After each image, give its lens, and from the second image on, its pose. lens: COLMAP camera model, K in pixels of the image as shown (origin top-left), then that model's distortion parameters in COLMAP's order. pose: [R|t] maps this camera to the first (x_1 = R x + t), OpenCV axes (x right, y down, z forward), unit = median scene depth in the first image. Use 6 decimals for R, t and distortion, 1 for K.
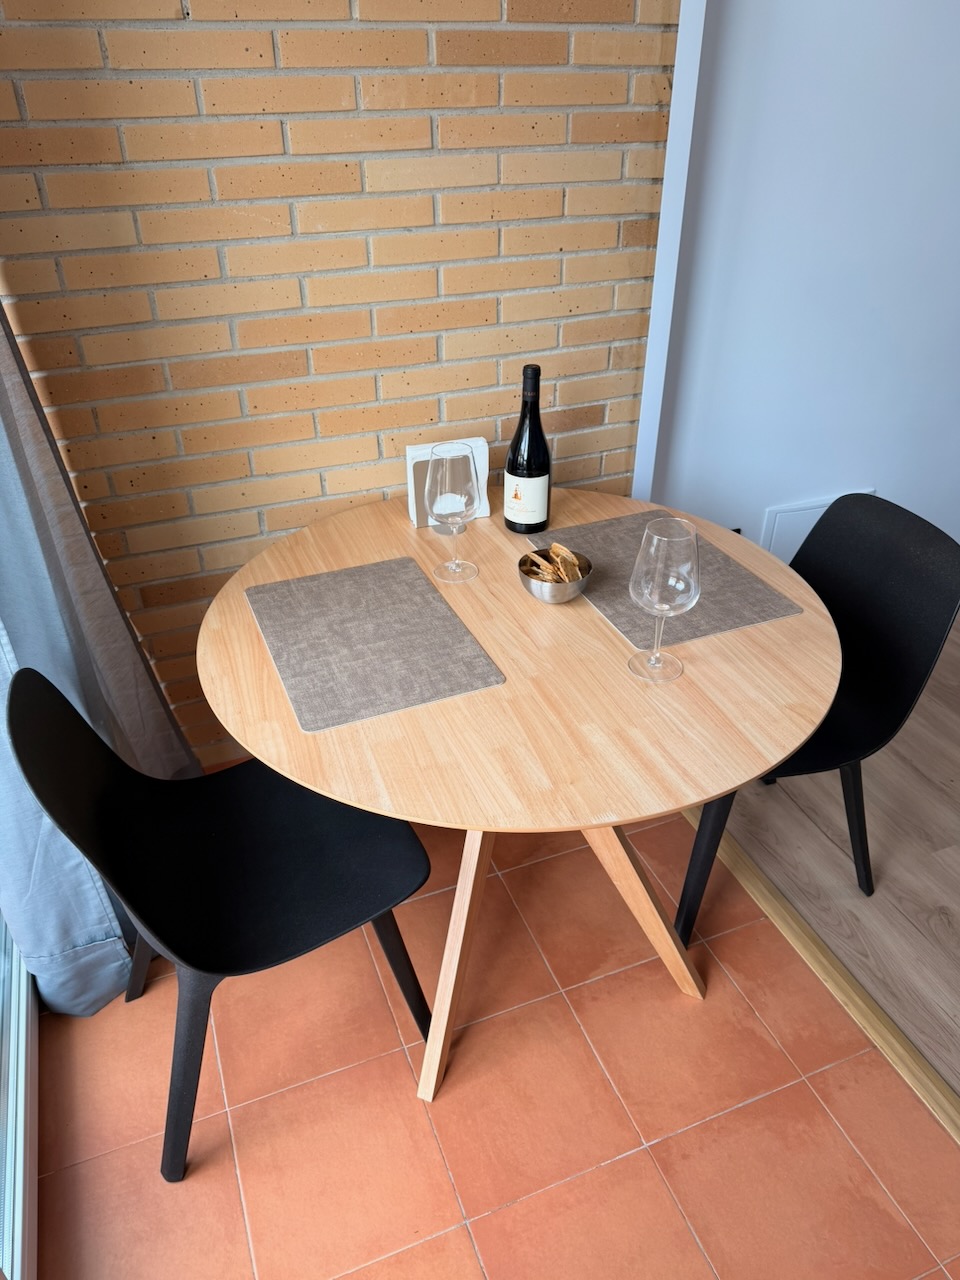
lens RADIAL K [[915.3, 0, 452.9], [0, 915.3, 636.9], [0, 0, 1]] dist [0.050050, -0.065600]
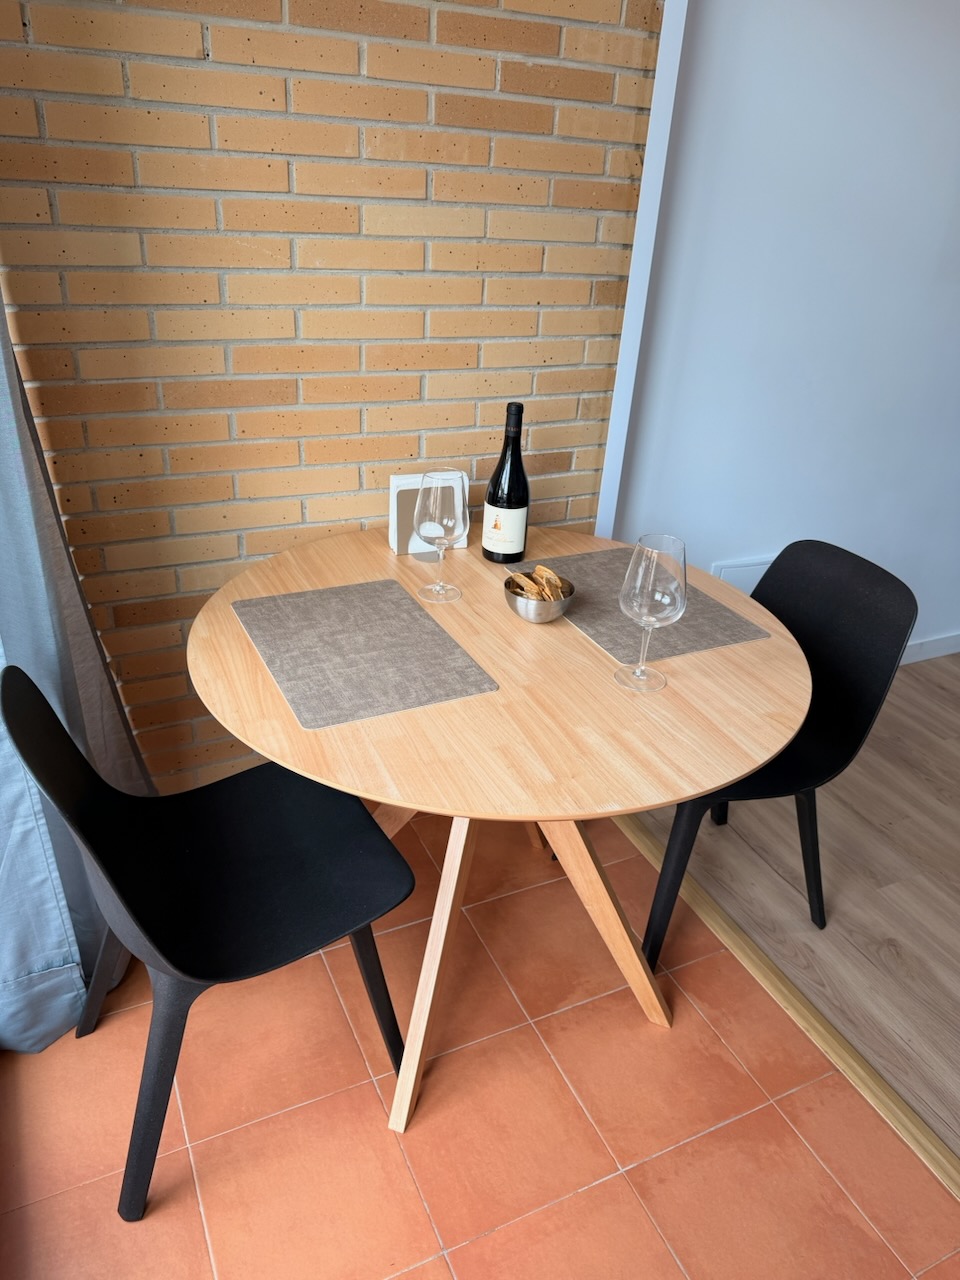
lens RADIAL K [[915.3, 0, 452.9], [0, 915.3, 636.9], [0, 0, 1]] dist [0.050050, -0.065600]
pose [[0.995670, 0.028299, 0.088542, -0.071300], [-0.020174, 0.995615, -0.091348, 0.070725], [-0.090739, 0.089166, 0.991875, -0.015809]]
